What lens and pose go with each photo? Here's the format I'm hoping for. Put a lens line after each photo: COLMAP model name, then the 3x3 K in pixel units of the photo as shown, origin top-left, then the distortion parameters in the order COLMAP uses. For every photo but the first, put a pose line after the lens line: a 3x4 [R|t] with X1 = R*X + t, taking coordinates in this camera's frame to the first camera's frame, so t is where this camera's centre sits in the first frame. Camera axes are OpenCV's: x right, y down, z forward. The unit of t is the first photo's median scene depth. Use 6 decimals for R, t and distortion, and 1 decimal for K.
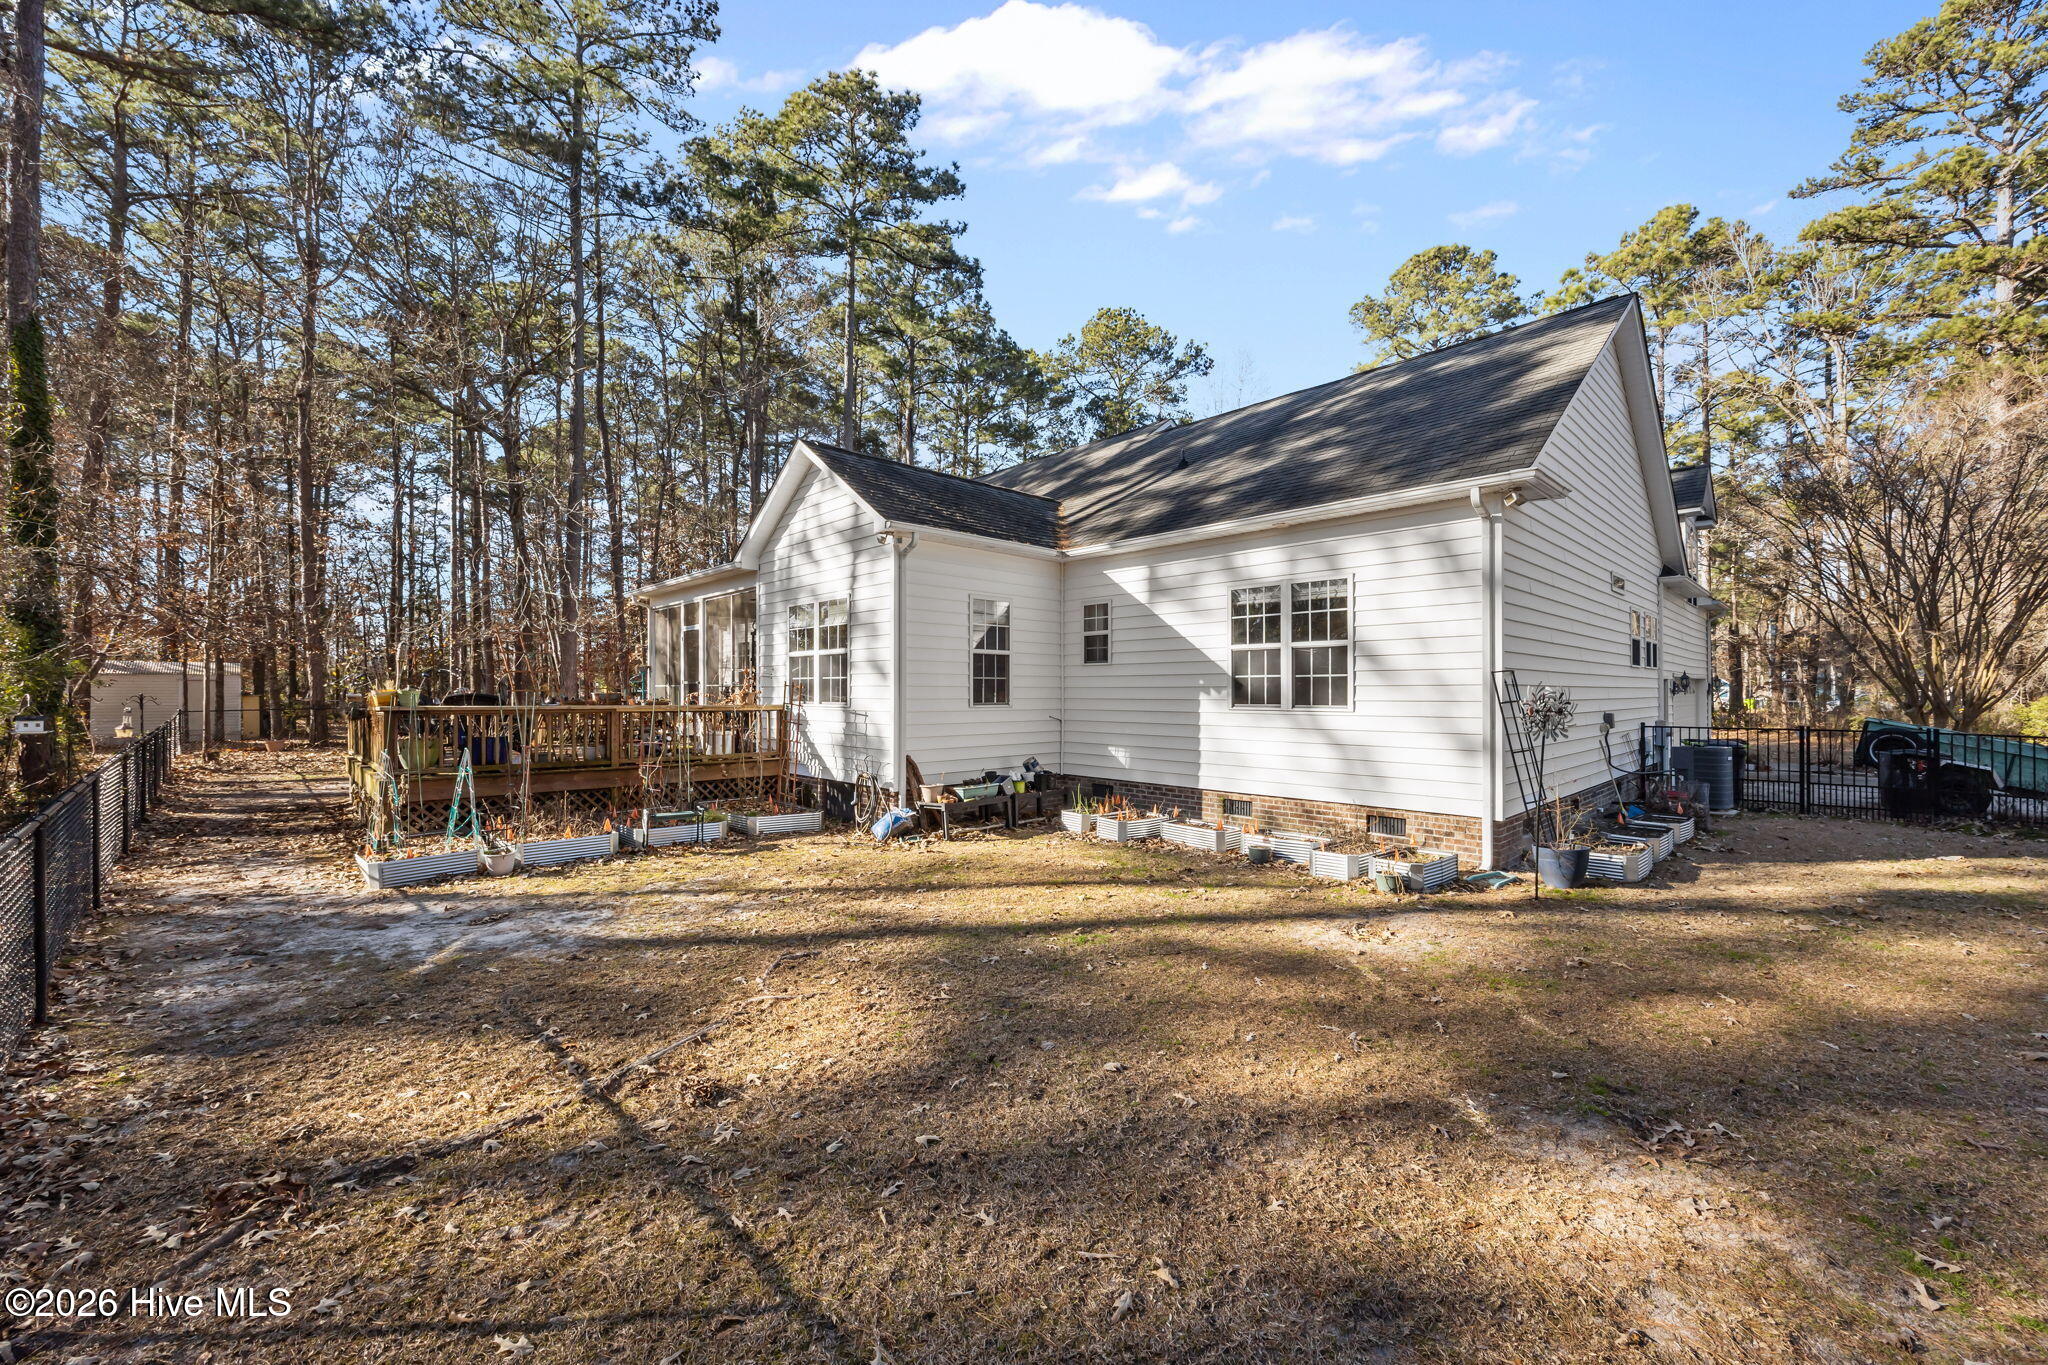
lens RADIAL K [[782.7, 0, 1025.8], [0, 782.7, 679.9], [0, 0, 1]] dist [0.000022, -0.000887]
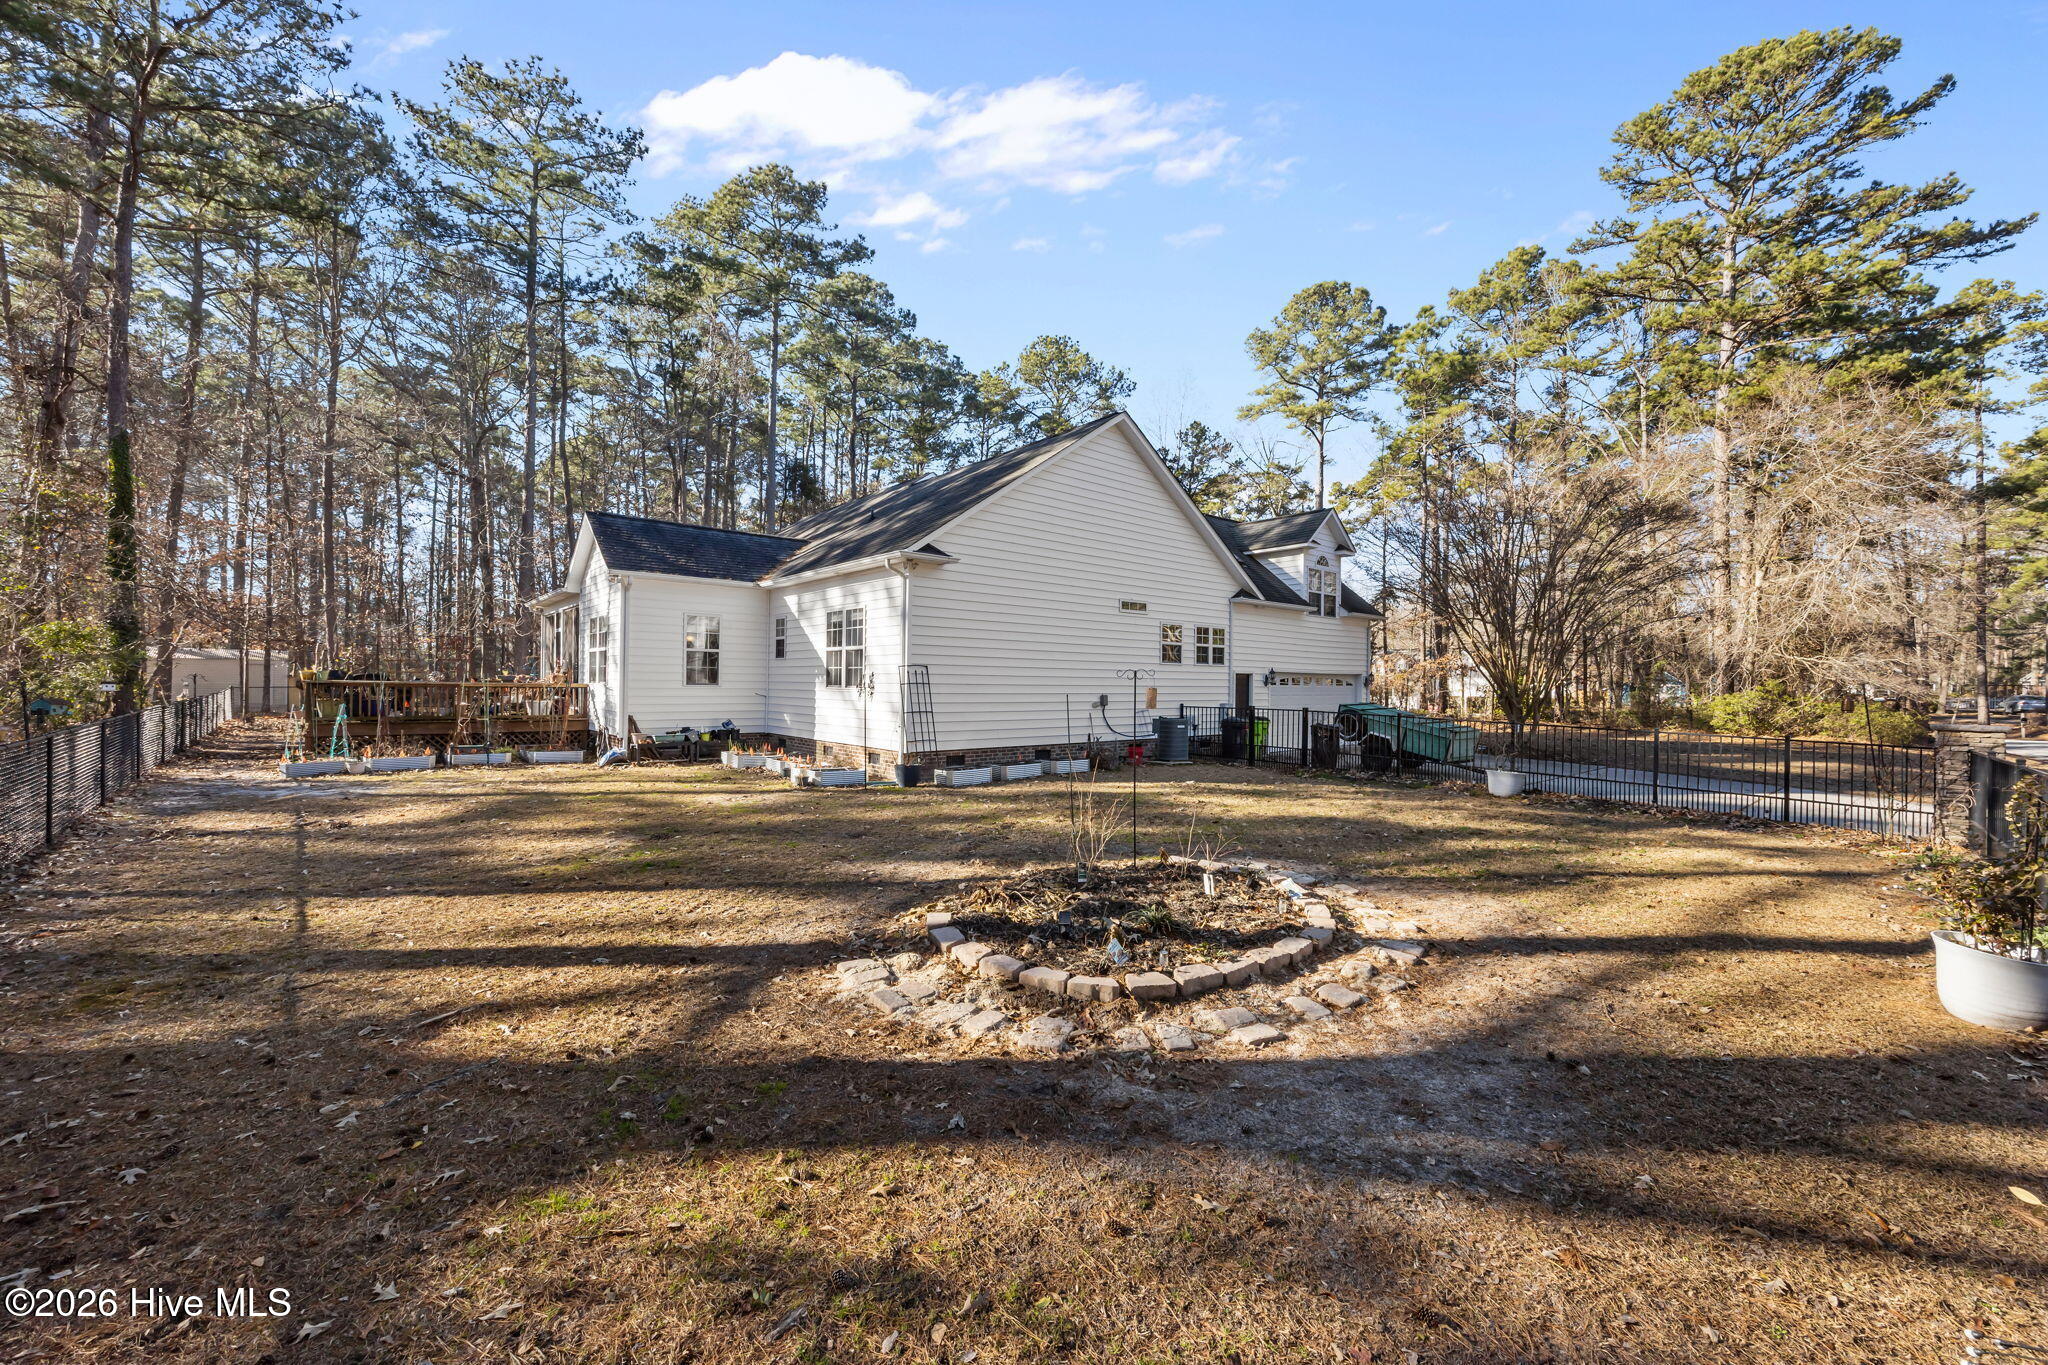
lens RADIAL K [[779.4, 0, 1029.1], [0, 779.4, 675.5], [0, 0, 1]] dist [-0.000509, 0.000338]
pose [[0.998098, 0.010155, -0.060810, 0.658064], [-0.009759, 0.999929, 0.006815, -0.003079], [0.060875, -0.006209, 0.998126, -0.463636]]
